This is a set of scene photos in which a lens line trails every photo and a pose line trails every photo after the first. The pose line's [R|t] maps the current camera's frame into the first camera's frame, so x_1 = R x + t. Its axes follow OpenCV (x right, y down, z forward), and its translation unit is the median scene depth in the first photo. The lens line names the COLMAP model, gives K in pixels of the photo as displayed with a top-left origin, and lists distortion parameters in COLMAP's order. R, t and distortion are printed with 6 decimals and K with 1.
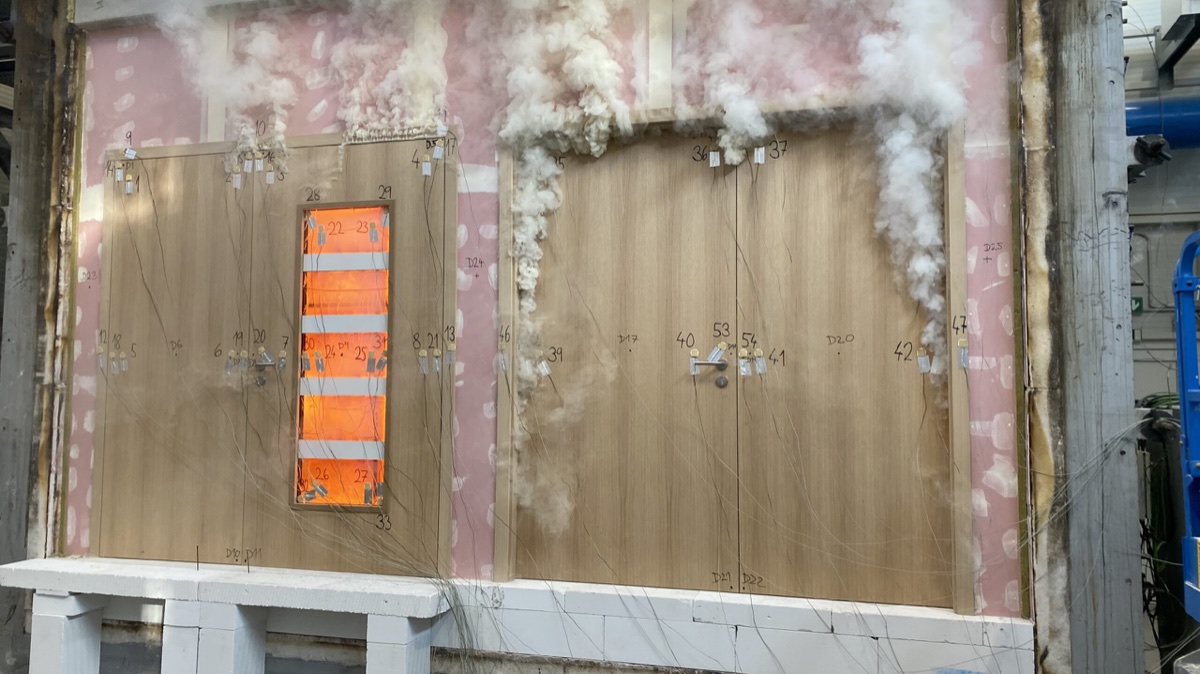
lens RADIAL K [[908.0, 0, 617.8], [0, 908.0, 329.5], [0, 0, 1]] dist [0.006282, 0.001154]
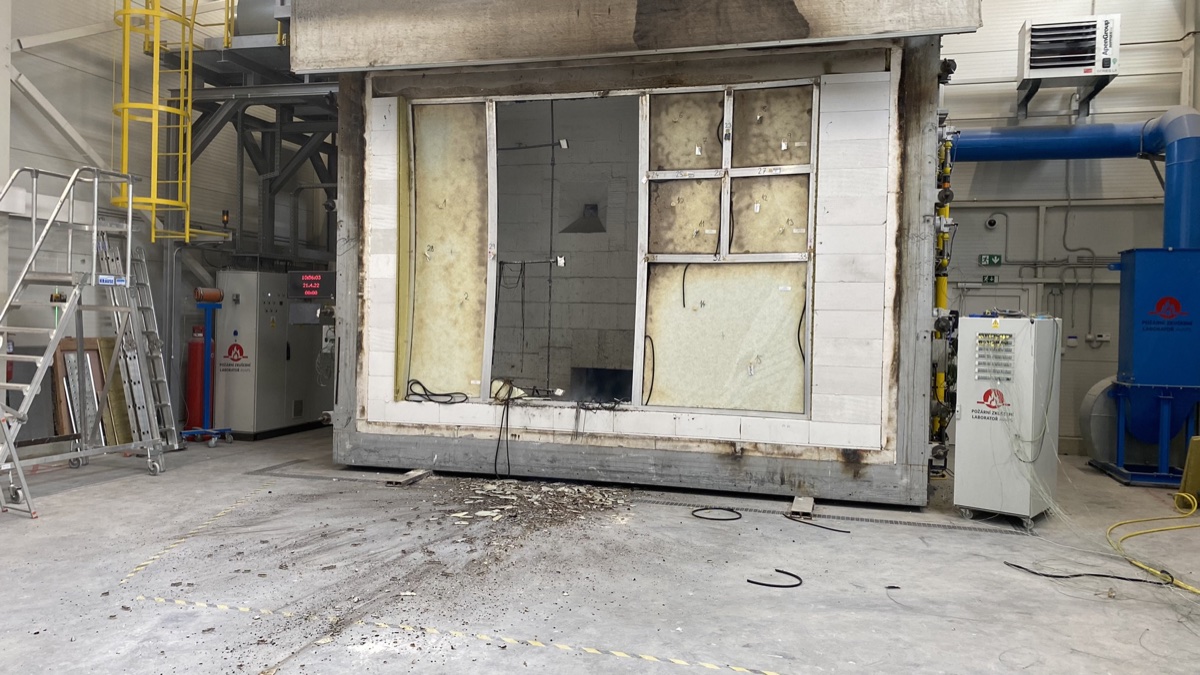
lens RADIAL K [[908.0, 0, 574.8], [0, 908.0, 335.5], [0, 0, 1]] dist [0.006282, 0.001154]
pose [[0.999750, 0.015697, -0.015944, -0.237999], [-0.014289, 0.996292, 0.084846, -0.039240], [0.017216, -0.084597, 0.996267, -1.139233]]
